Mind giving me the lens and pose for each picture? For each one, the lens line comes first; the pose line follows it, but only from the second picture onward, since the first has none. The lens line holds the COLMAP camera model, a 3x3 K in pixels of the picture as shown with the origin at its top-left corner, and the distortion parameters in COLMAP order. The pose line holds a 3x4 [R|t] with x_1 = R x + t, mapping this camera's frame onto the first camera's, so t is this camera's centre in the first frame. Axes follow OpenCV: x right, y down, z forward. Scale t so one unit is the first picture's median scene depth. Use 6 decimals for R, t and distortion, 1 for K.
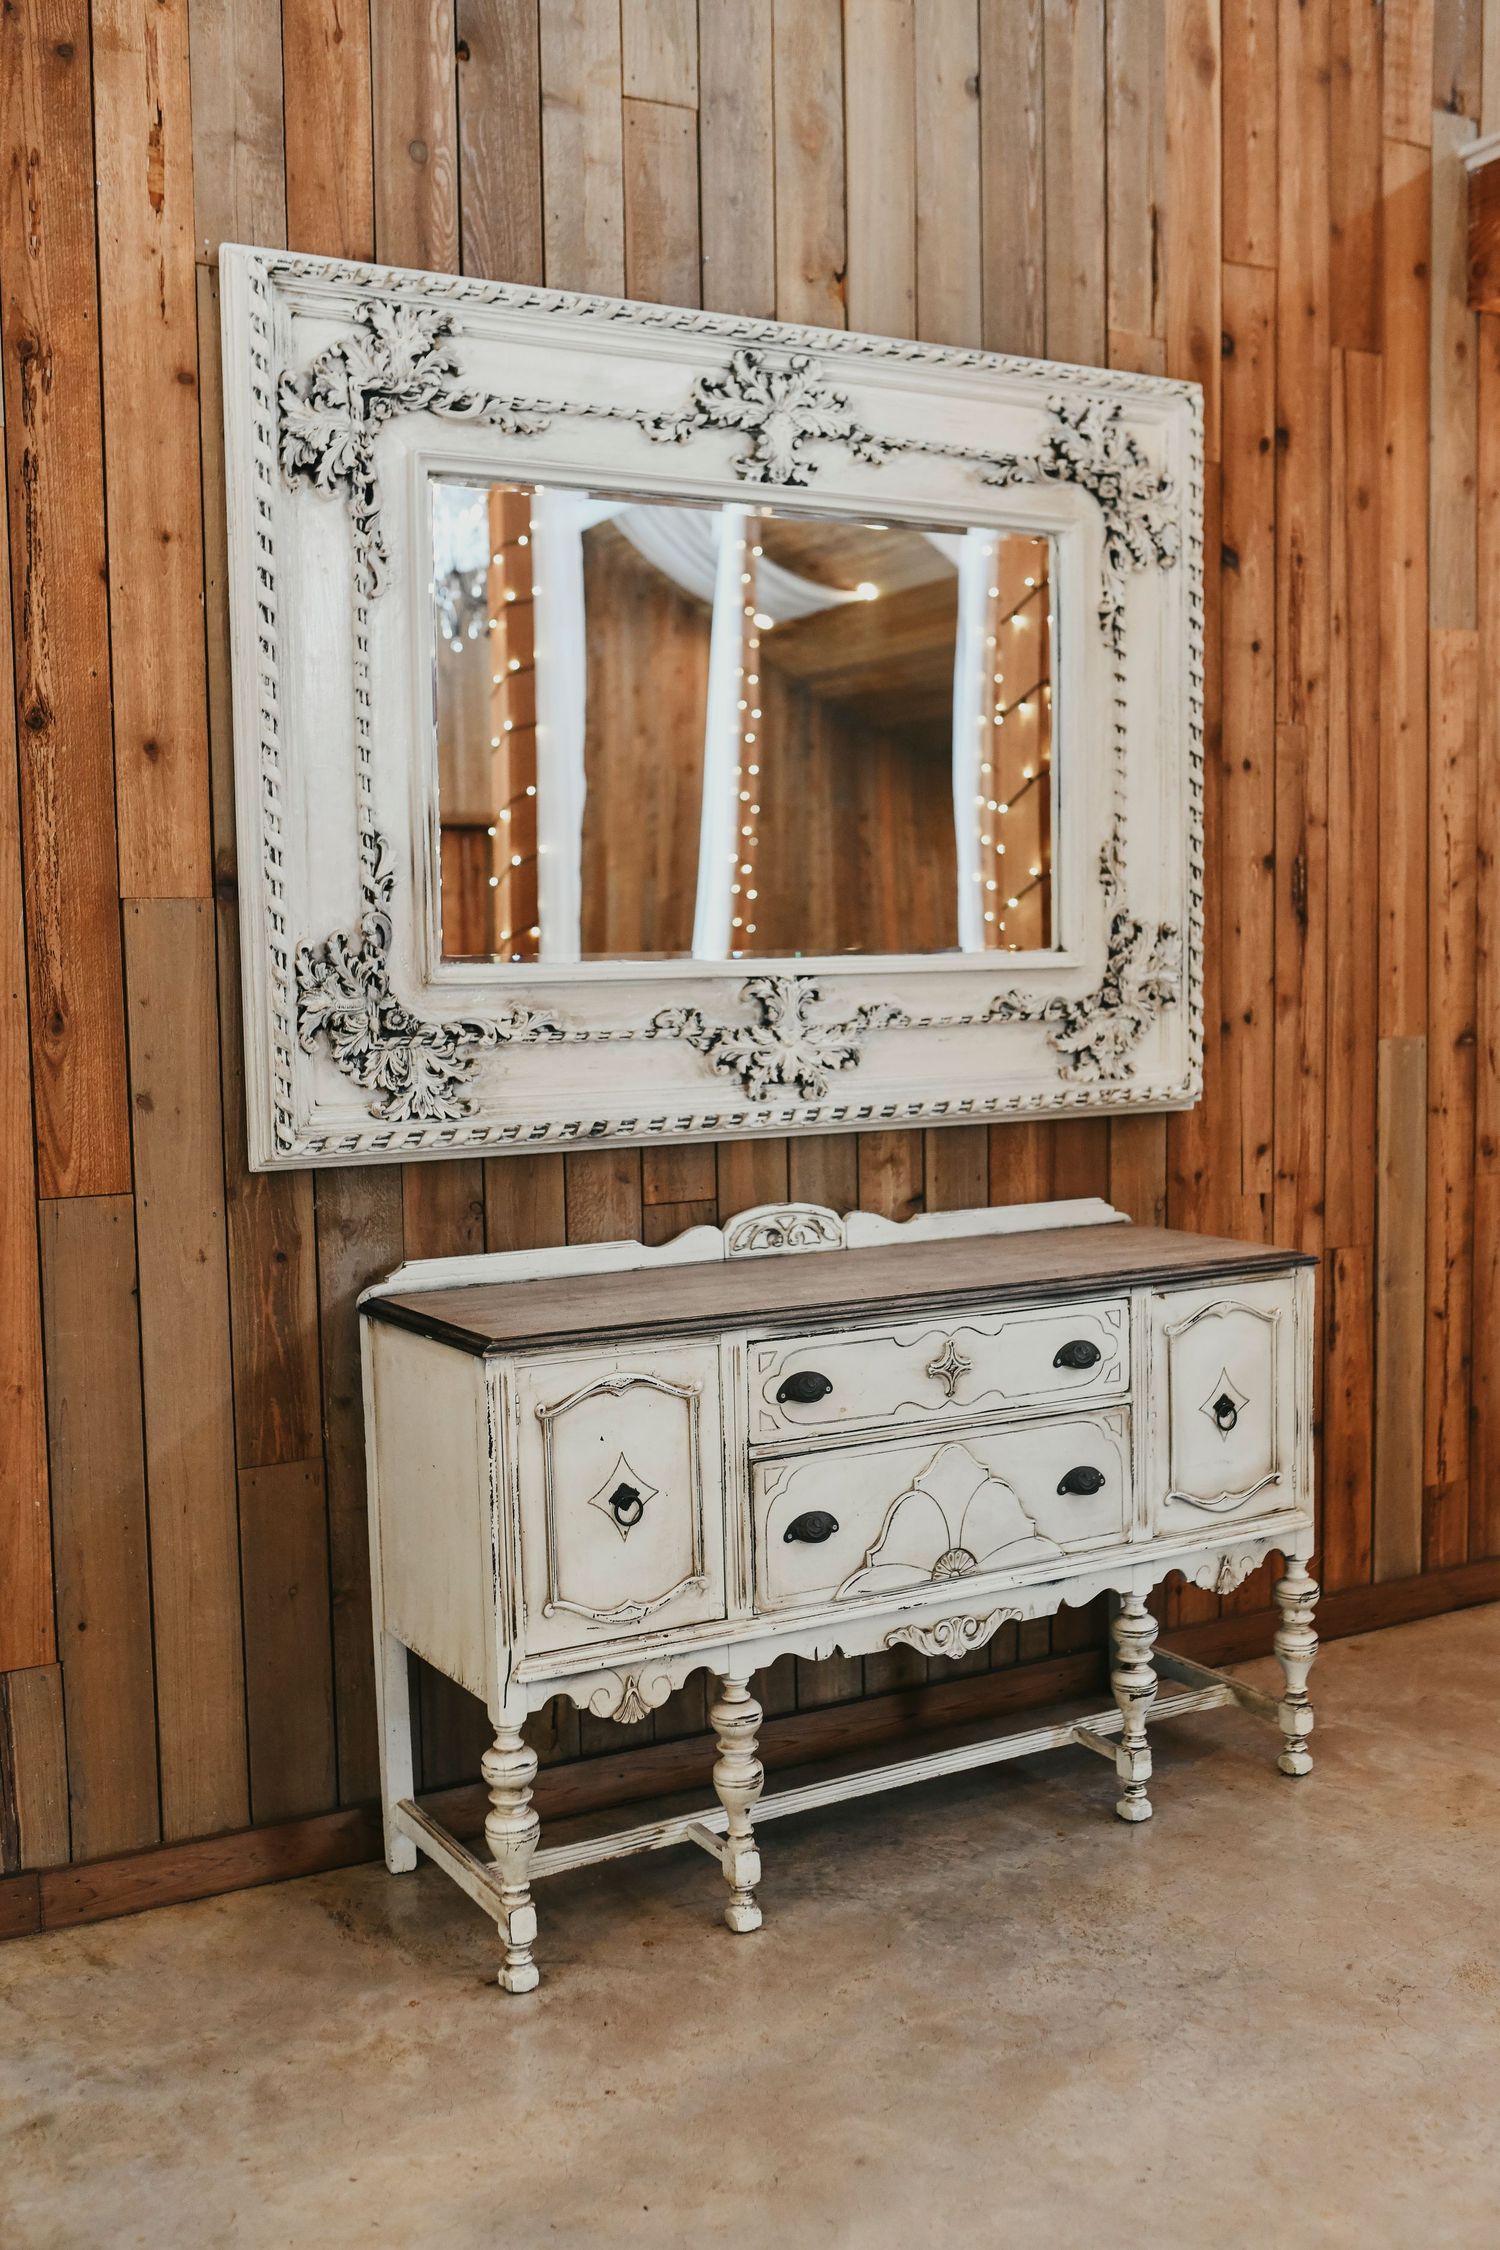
lens RADIAL K [[2161.9, 0, 750.0], [0, 2161.9, 1125.0], [0, 0, 1]] dist [-0.076415, 0.132903]
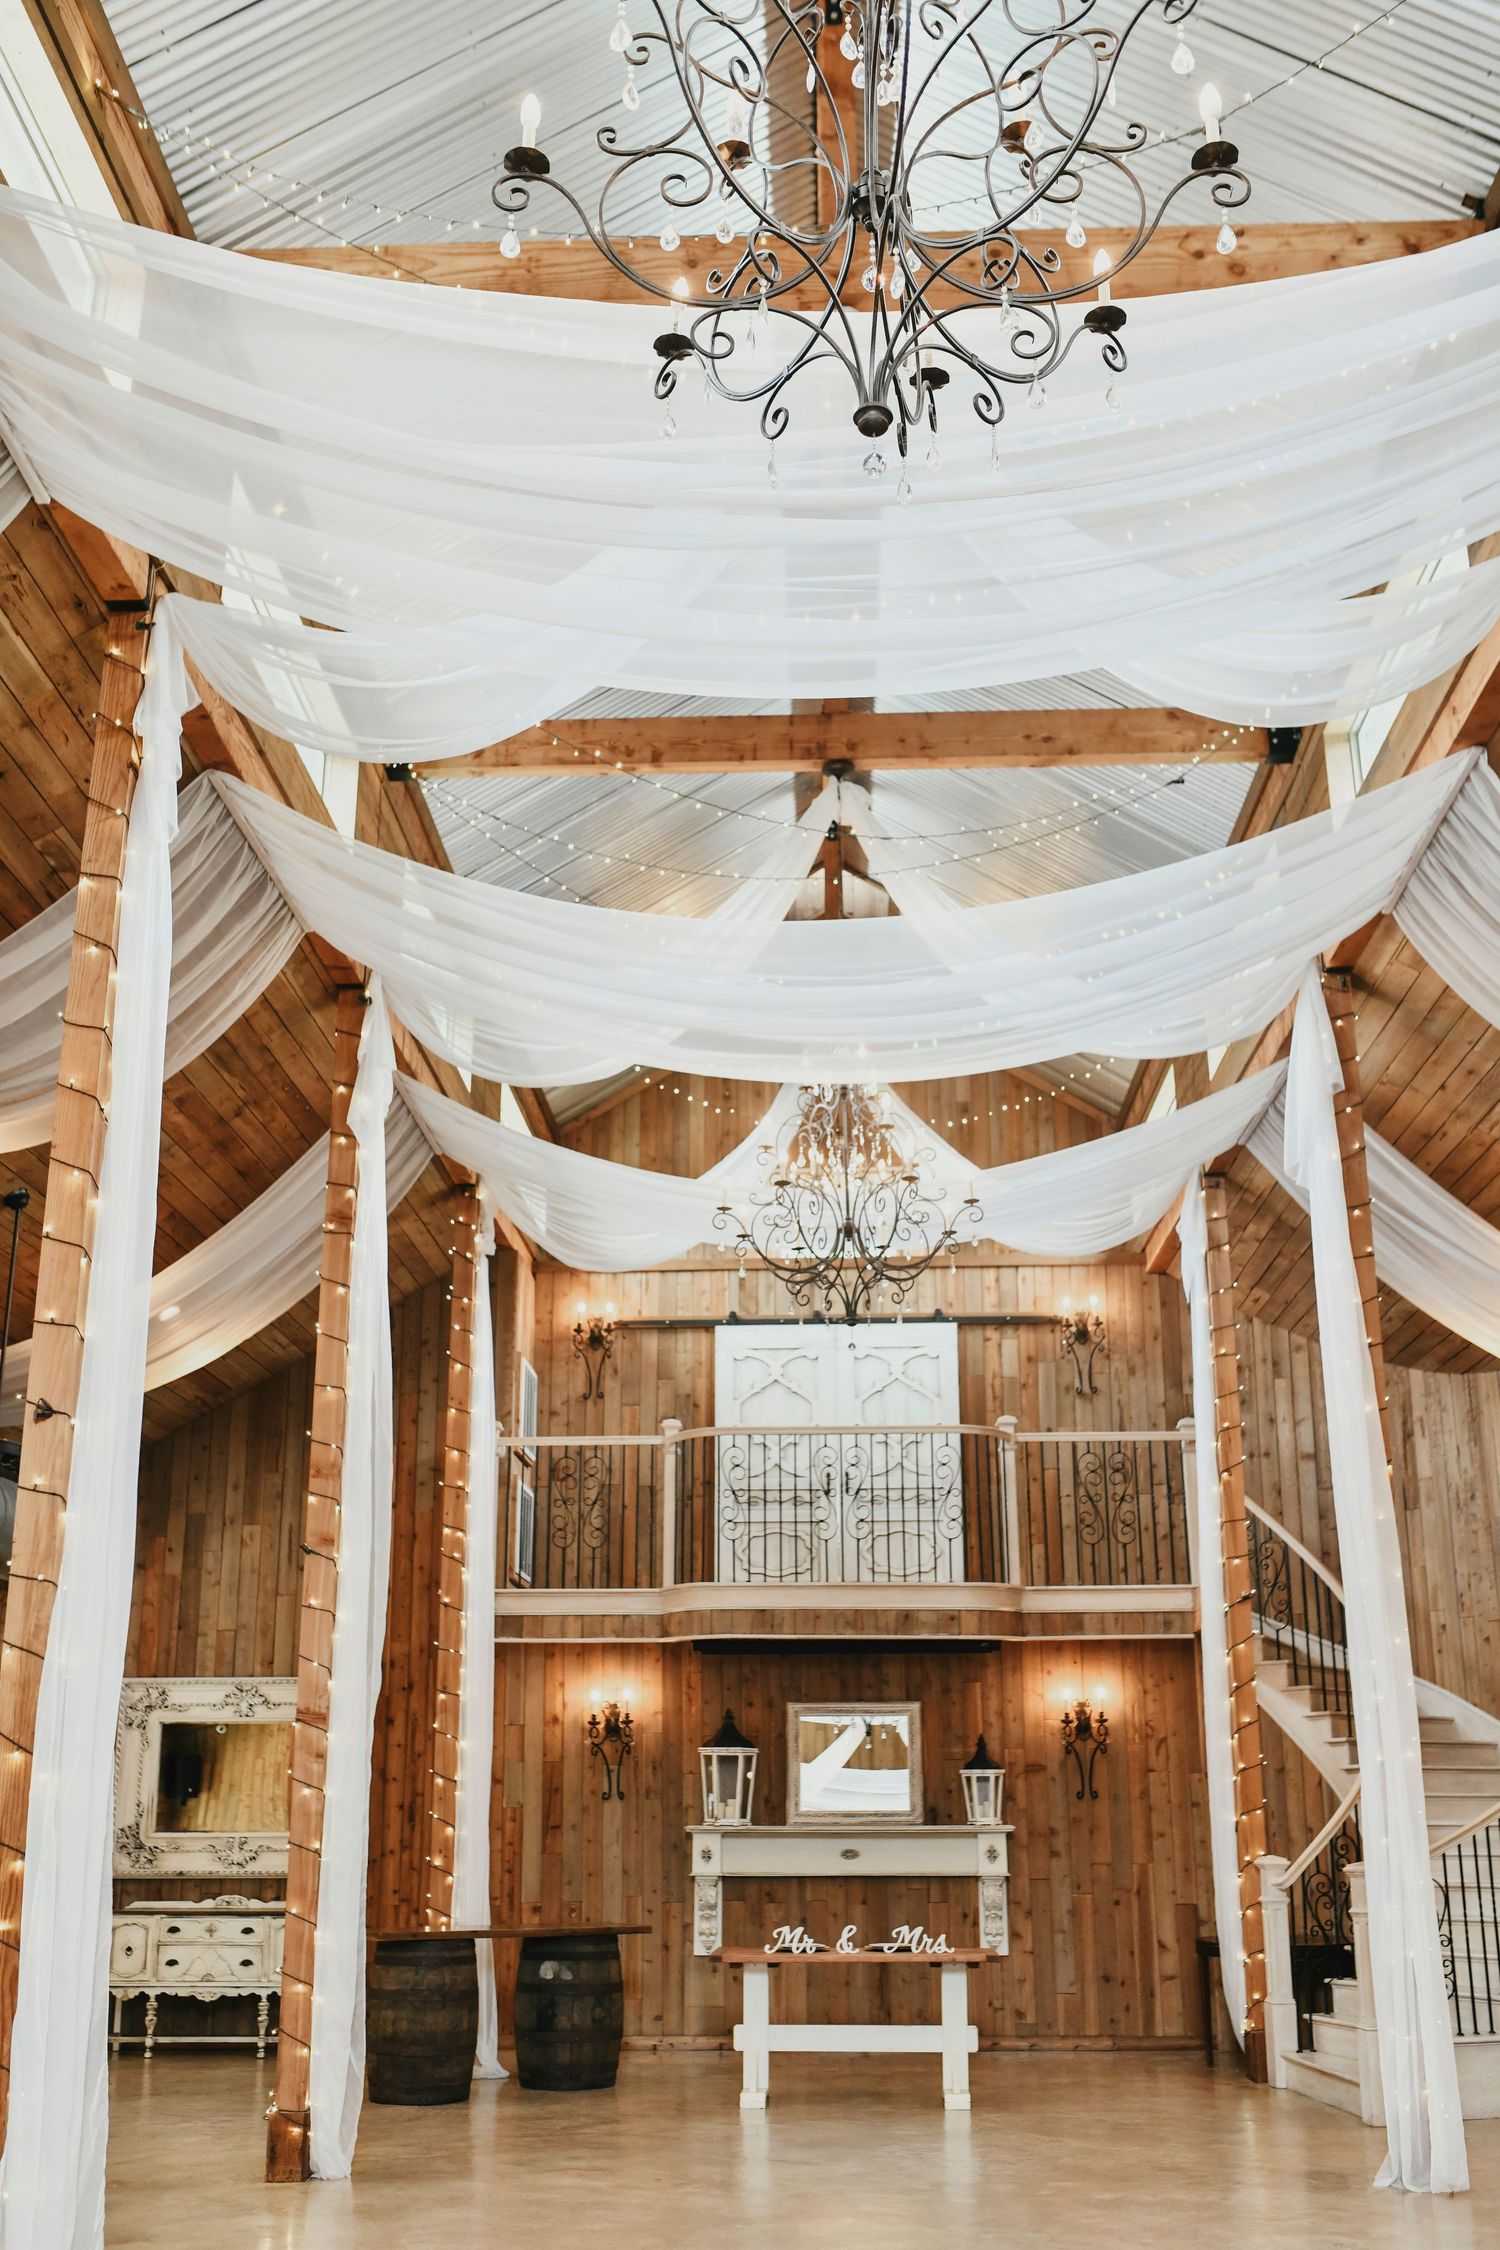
lens RADIAL K [[2161.9, 0, 750.0], [0, 2161.9, 1125.0], [0, 0, 1]] dist [-0.076415, 0.132903]
pose [[0.851683, -0.147910, -0.502751, 3.151536], [-0.050547, 0.931685, -0.359733, 0.088287], [0.521614, 0.331791, 0.786024, -2.193487]]
